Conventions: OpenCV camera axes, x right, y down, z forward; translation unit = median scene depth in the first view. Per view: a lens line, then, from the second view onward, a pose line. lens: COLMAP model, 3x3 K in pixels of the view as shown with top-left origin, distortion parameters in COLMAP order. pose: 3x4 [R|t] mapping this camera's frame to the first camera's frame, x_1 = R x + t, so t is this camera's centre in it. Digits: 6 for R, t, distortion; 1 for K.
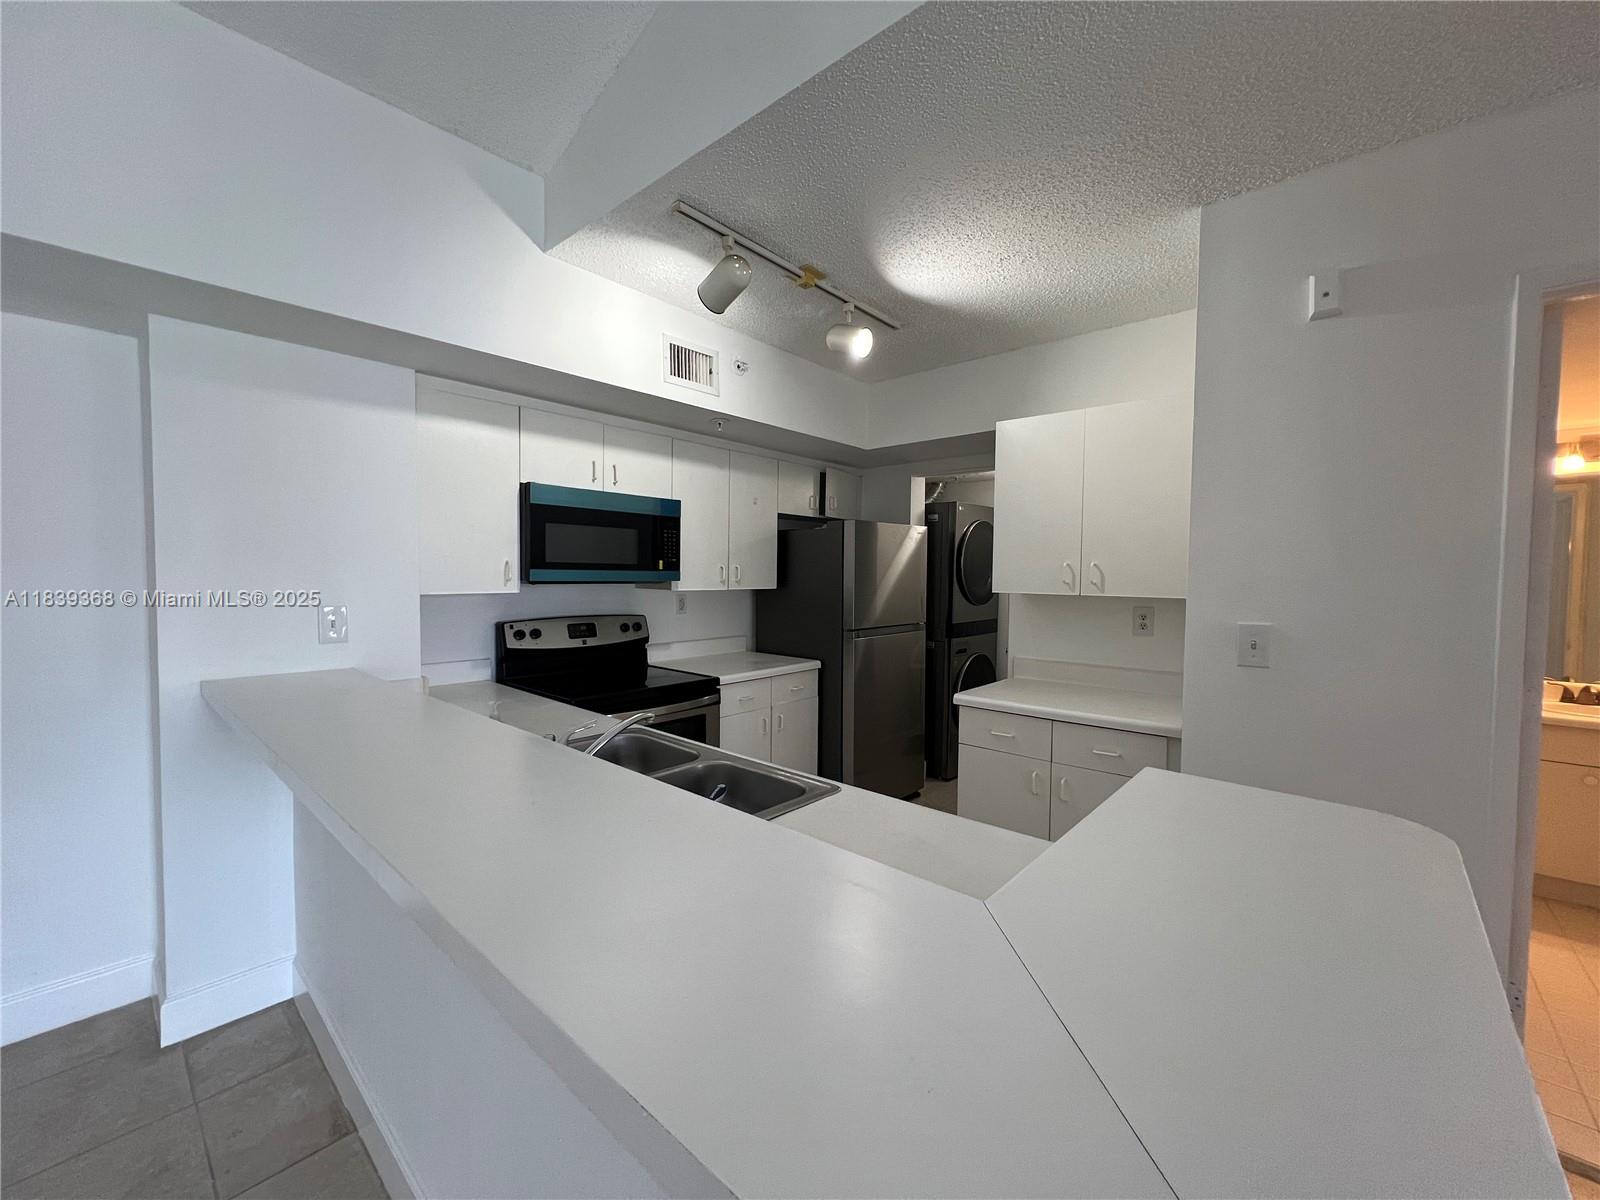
lens RADIAL K [[639.0, 0, 803.7], [0, 639.0, 598.7], [0, 0, 1]] dist [-0.002570, 0.000926]
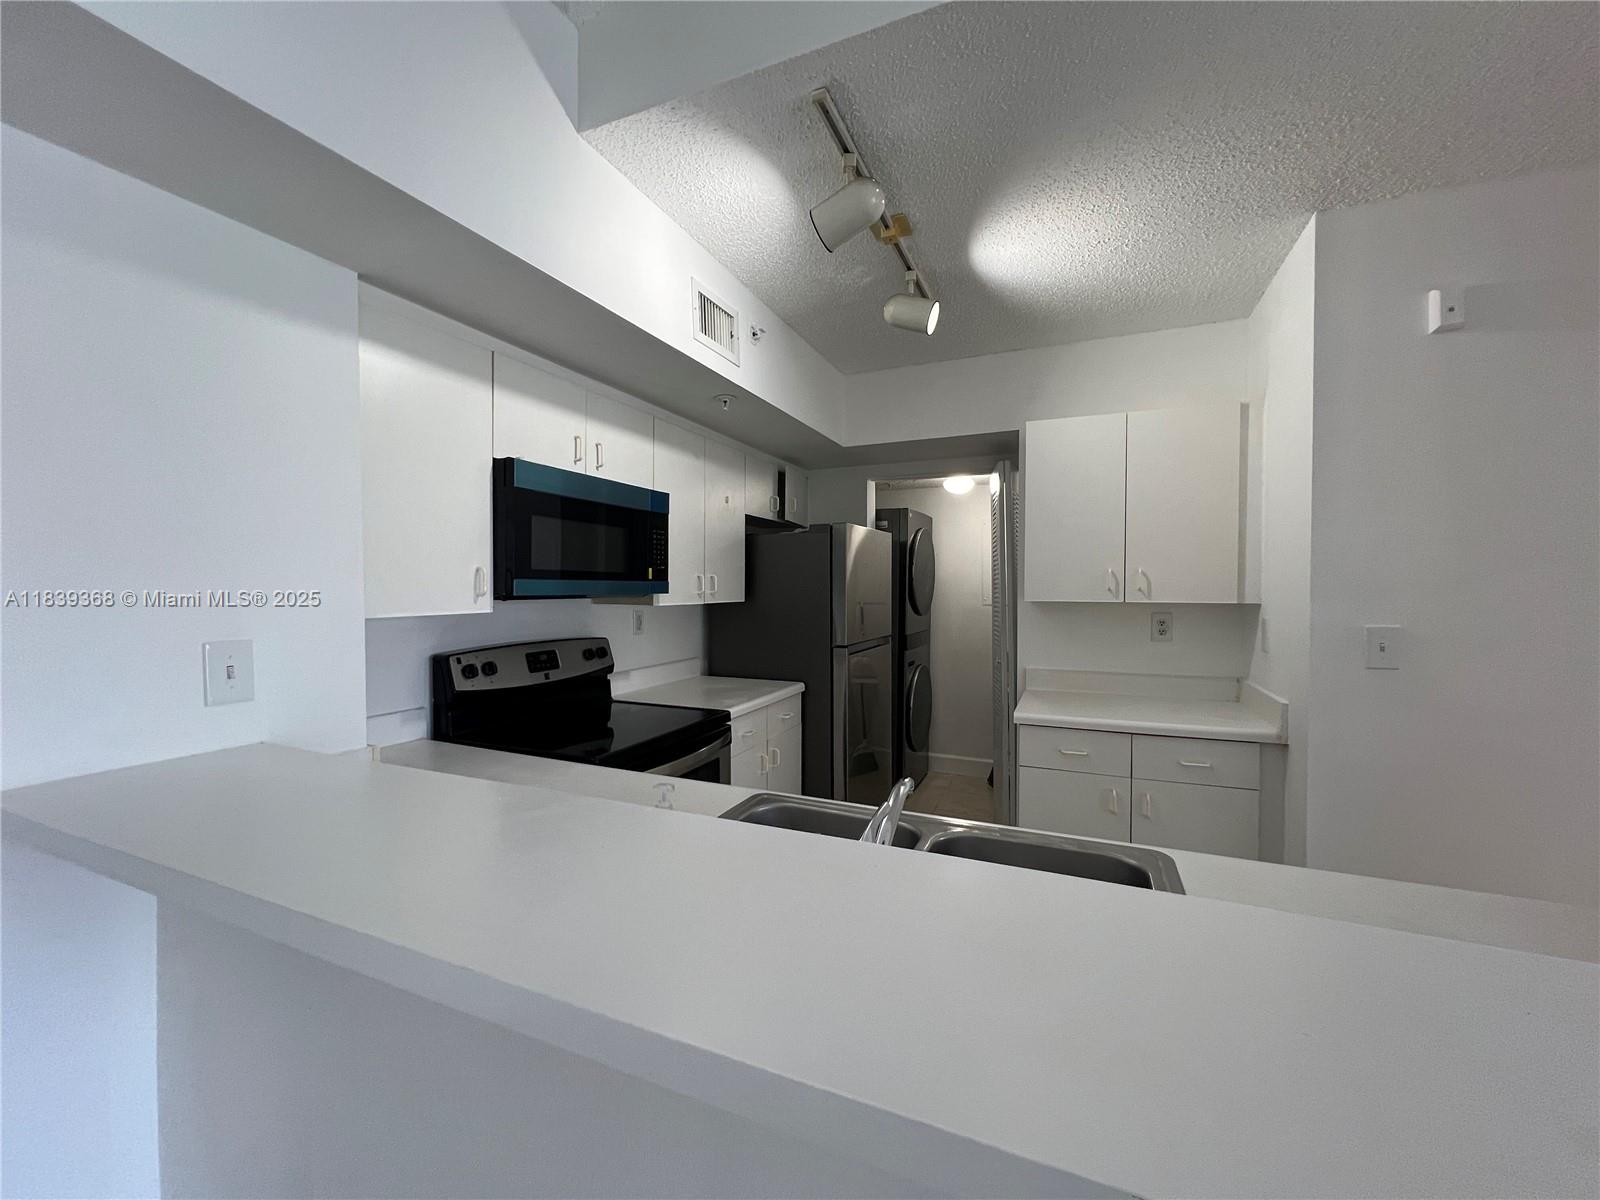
lens RADIAL K [[642.2, 0, 803.4], [0, 642.2, 599.8], [0, 0, 1]] dist [-0.003877, 0.001219]
pose [[0.952142, -0.016165, 0.305228, -0.312590], [0.021688, 0.999657, -0.014712, -0.005118], [-0.304885, 0.020628, 0.952166, 0.201458]]
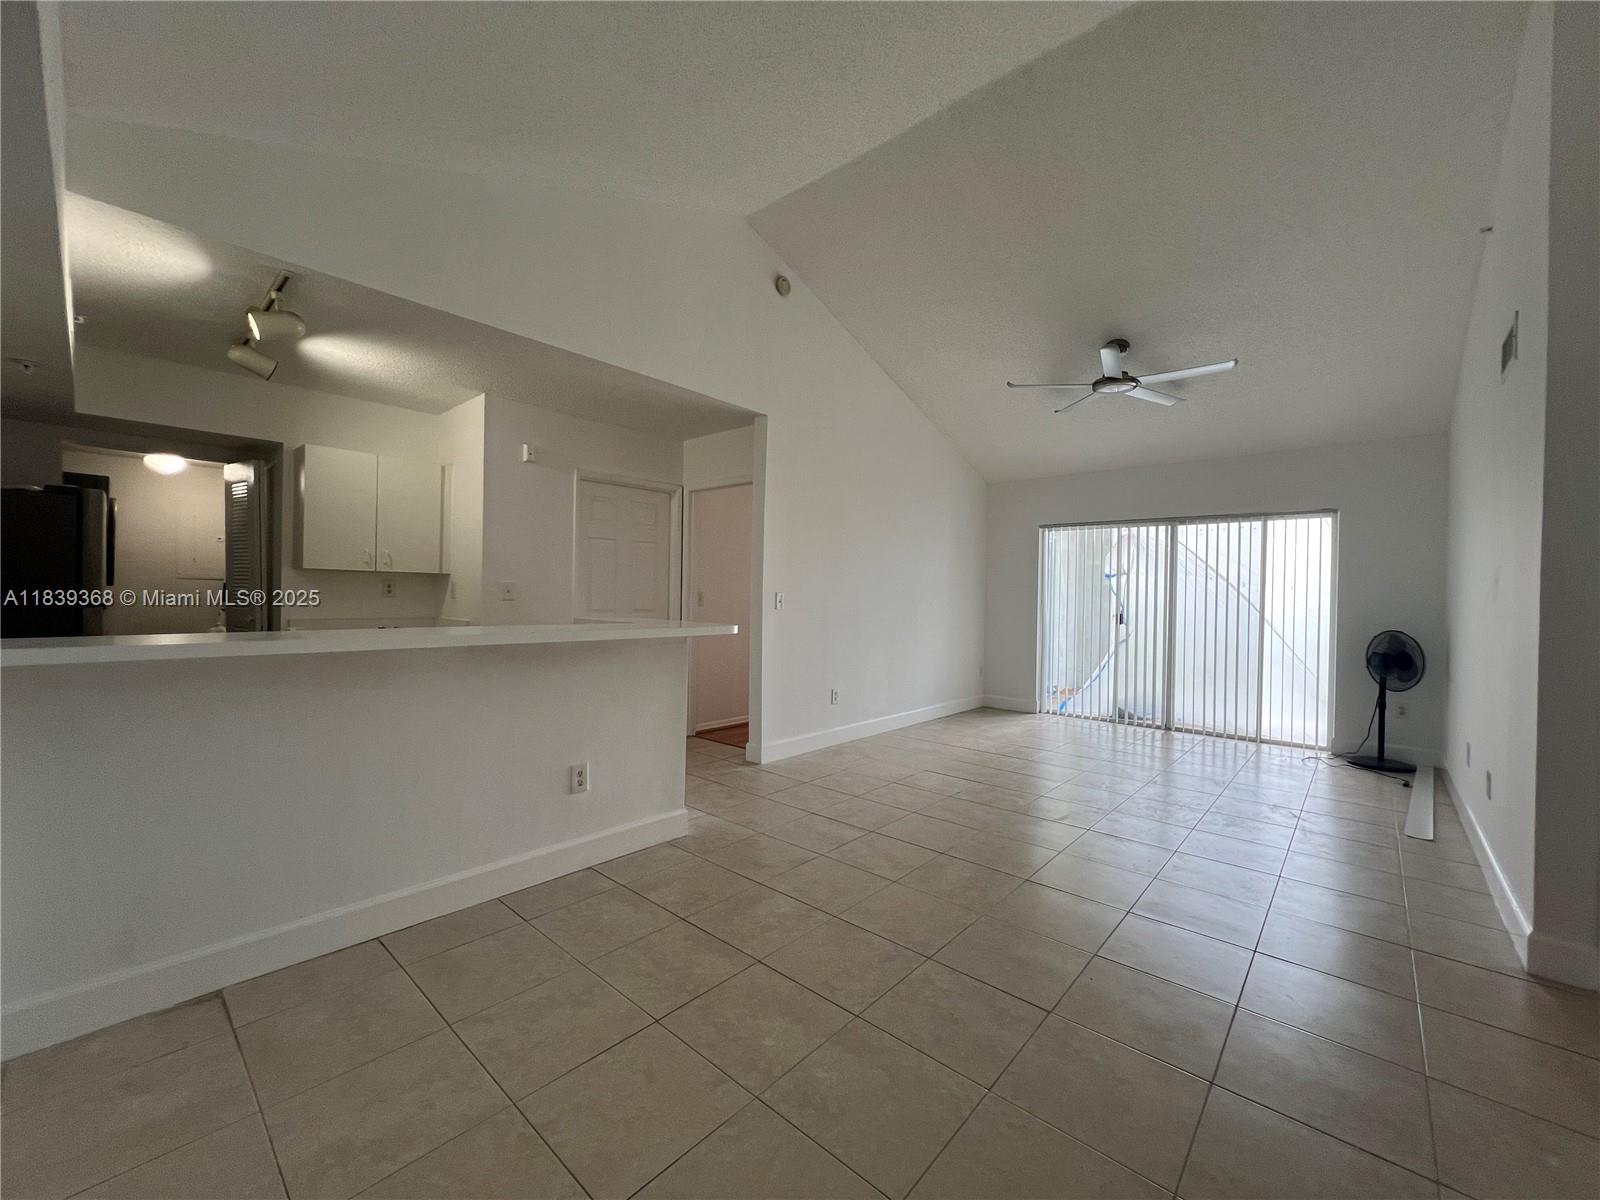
lens RADIAL K [[639.0, 0, 799.5], [0, 639.0, 601.4], [0, 0, 1]] dist [-0.002570, 0.000926]
pose [[0.012576, -0.019676, 0.999727, -1.071257], [0.020409, 0.999603, 0.019417, 0.057388], [-0.999713, 0.020159, 0.012972, -0.069999]]
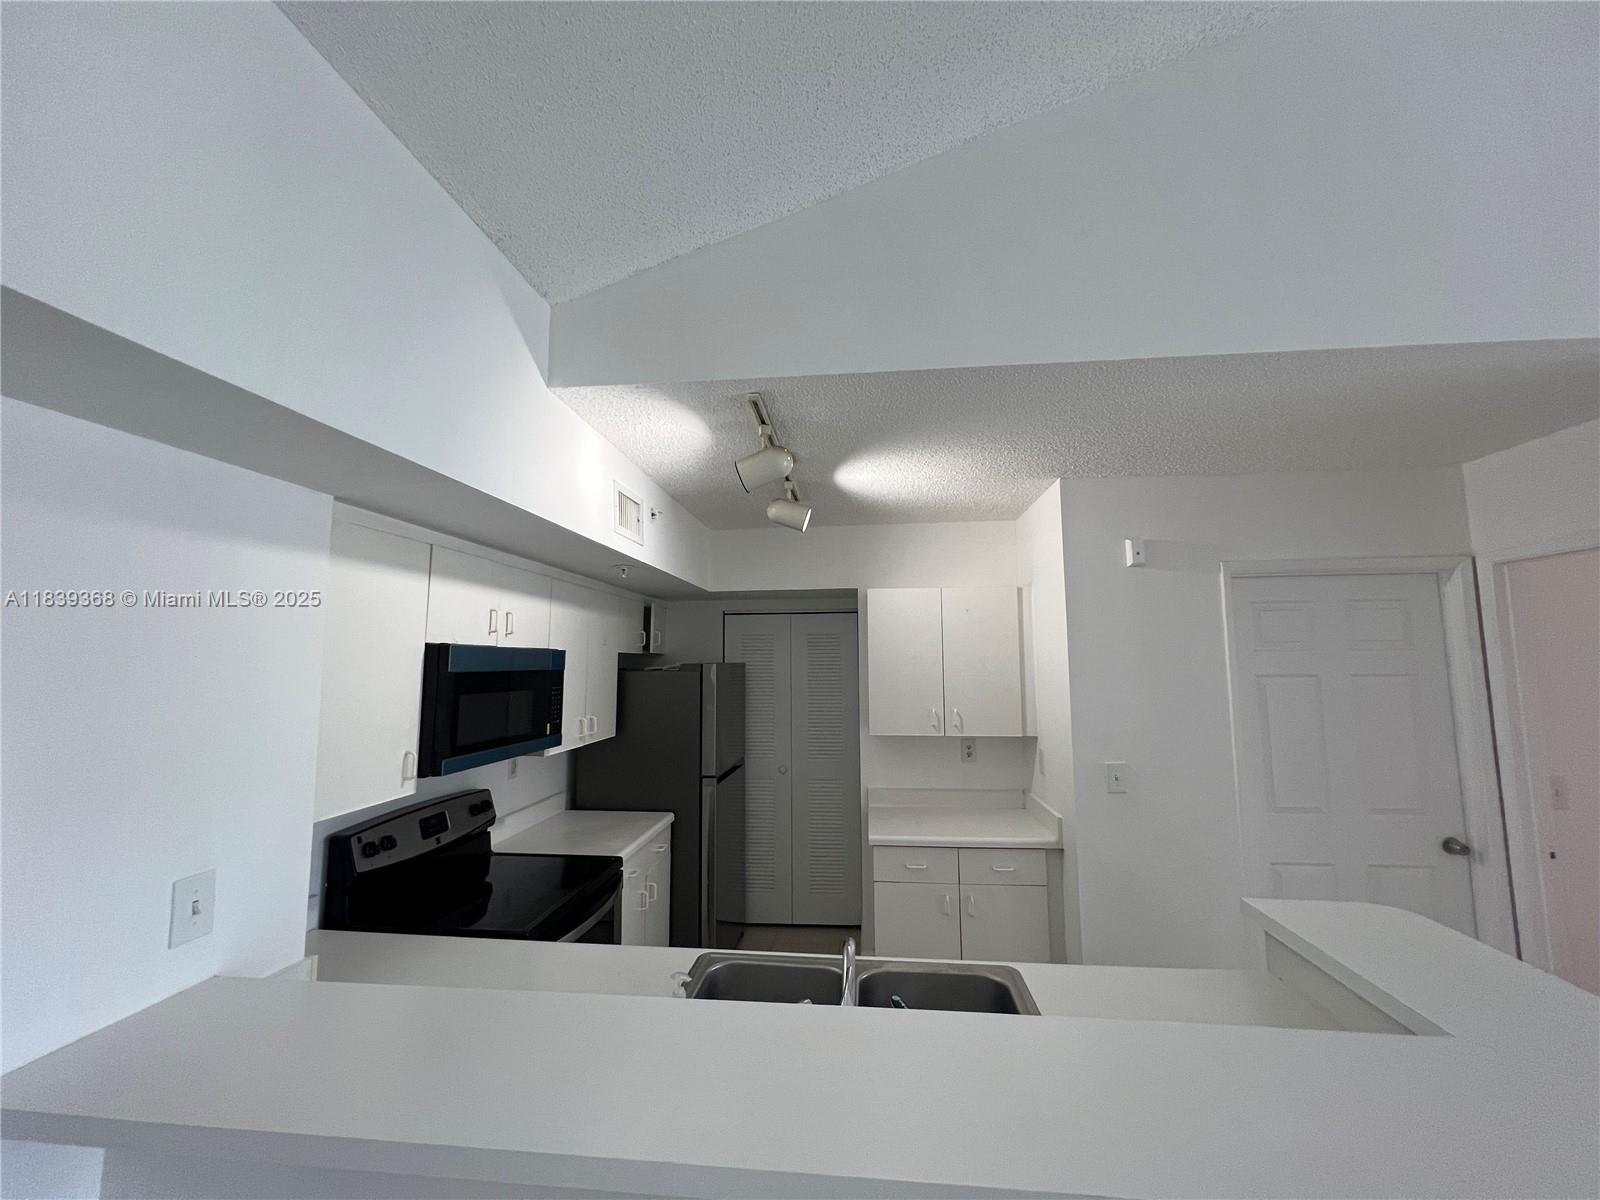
lens RADIAL K [[639.0, 0, 802.7], [0, 639.0, 599.1], [0, 0, 1]] dist [-0.002570, 0.000926]
pose [[0.815608, 0.044091, 0.576923, -0.482715], [0.036579, 0.991169, -0.127462, -0.112562], [-0.577448, 0.125062, 0.806792, 0.120312]]
